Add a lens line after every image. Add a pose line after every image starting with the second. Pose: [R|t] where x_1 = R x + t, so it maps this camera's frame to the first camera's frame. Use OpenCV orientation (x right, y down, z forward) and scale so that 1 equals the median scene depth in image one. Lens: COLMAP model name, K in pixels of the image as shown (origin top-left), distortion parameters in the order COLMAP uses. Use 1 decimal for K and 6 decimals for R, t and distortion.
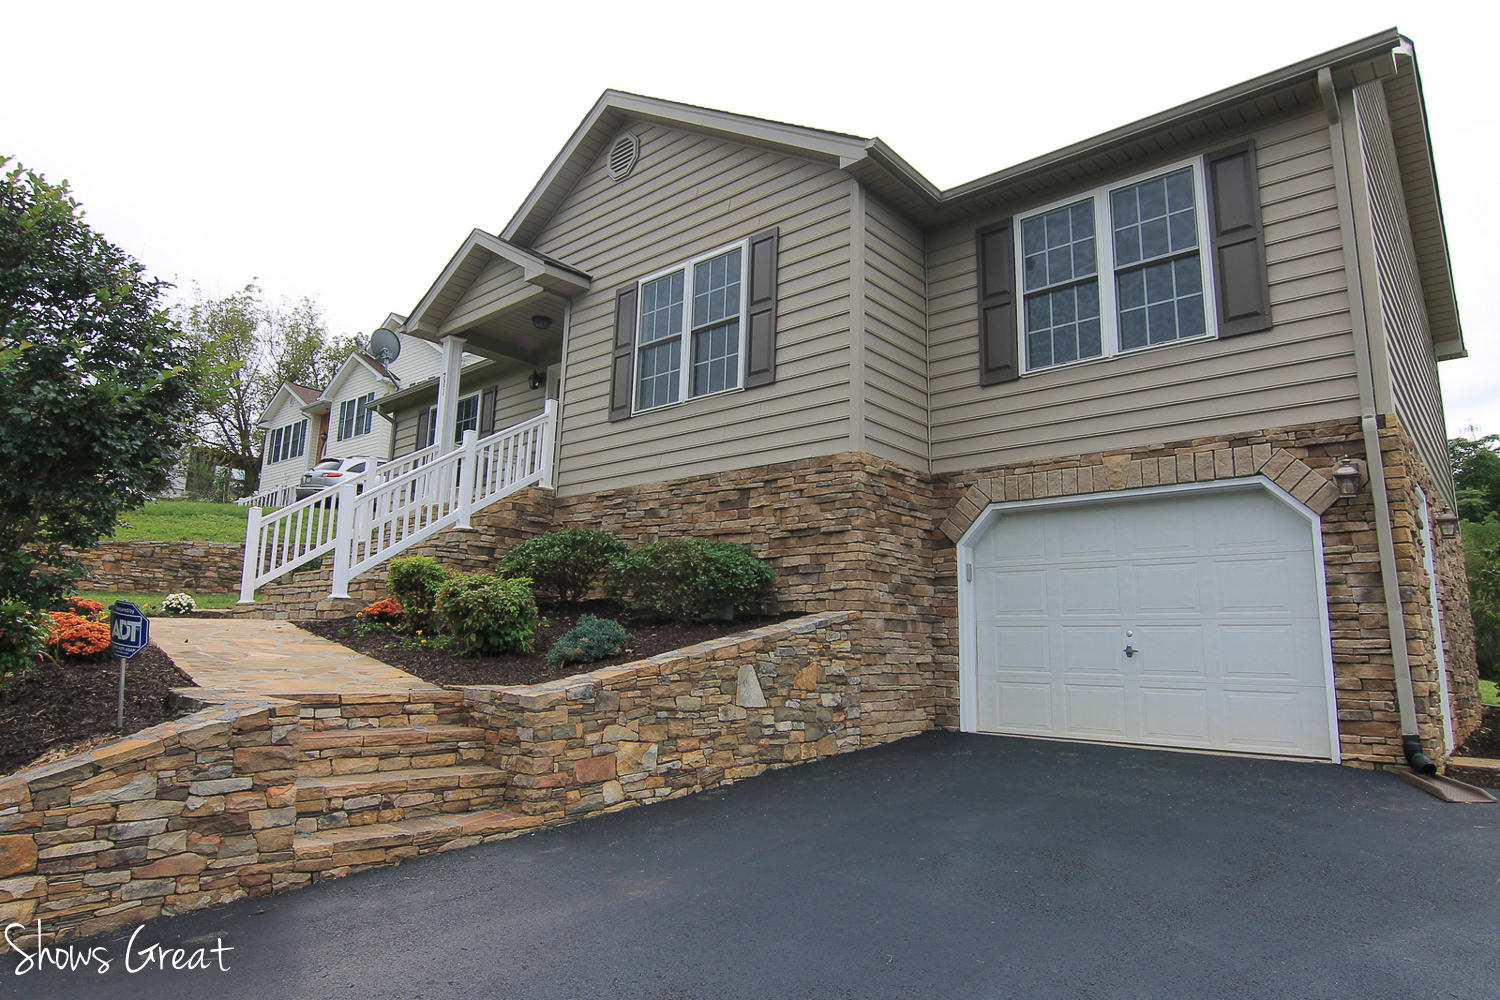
lens RADIAL K [[888.9, 0, 749.8], [0, 888.9, 497.2], [0, 0, 1]] dist [-0.020369, -0.001174]
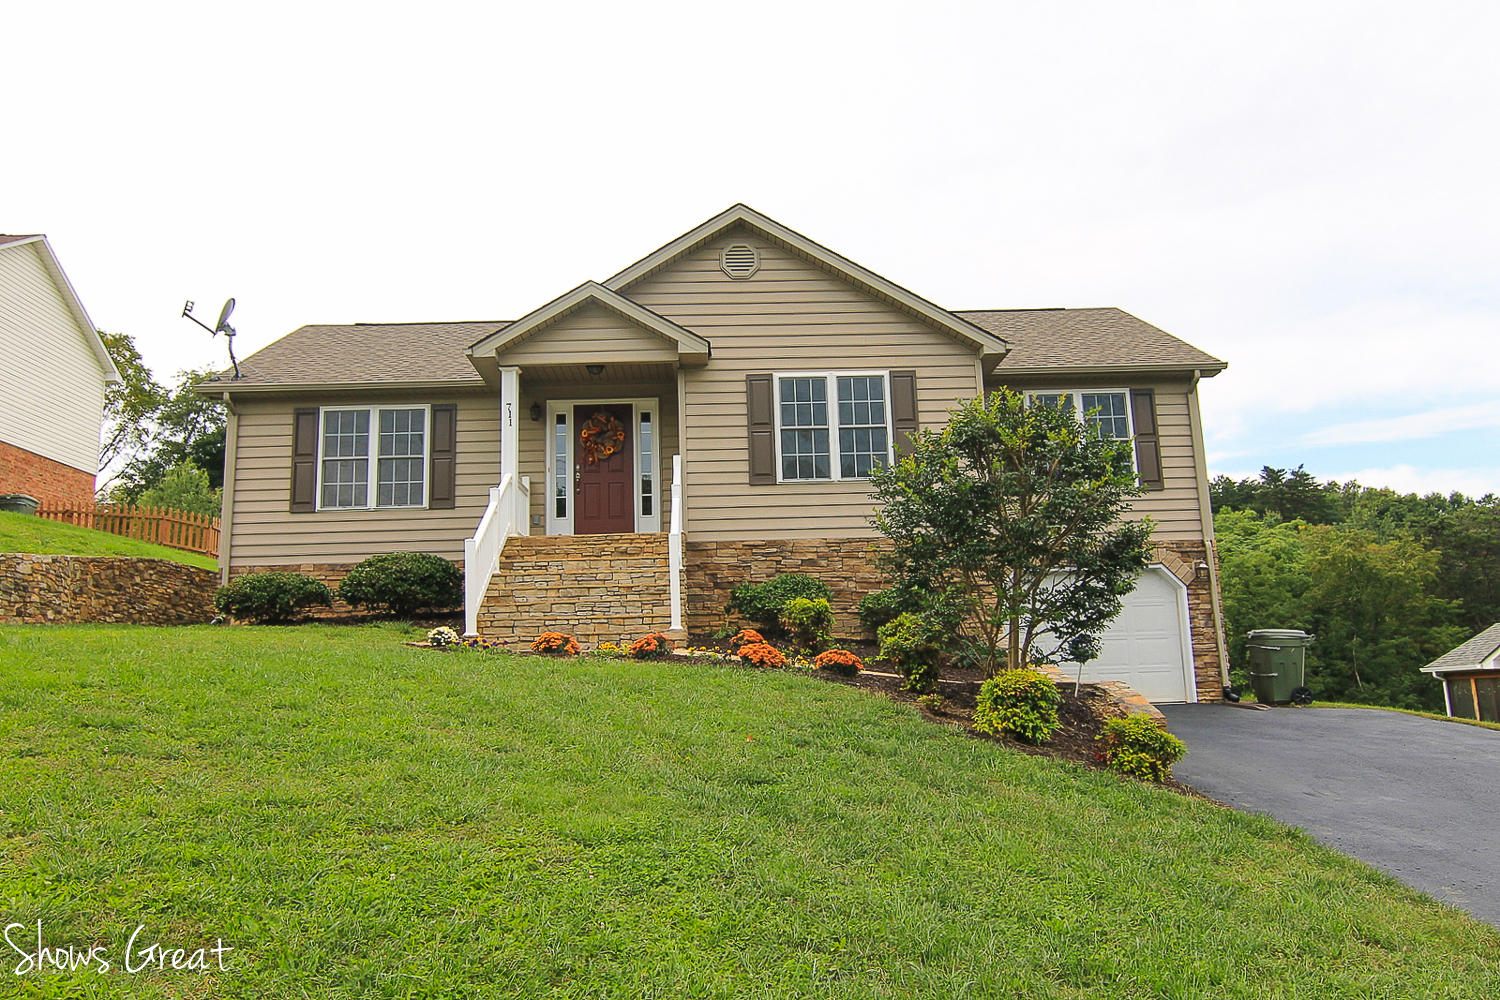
lens RADIAL K [[1081.4, 0, 749.4], [0, 1081.4, 498.9], [0, 0, 1]] dist [-0.005422, -0.000422]
pose [[0.722678, 0.074336, 0.687176, -1.330649], [-0.073626, 0.996822, -0.030403, -0.021130], [-0.687253, -0.028623, 0.725854, -0.099207]]
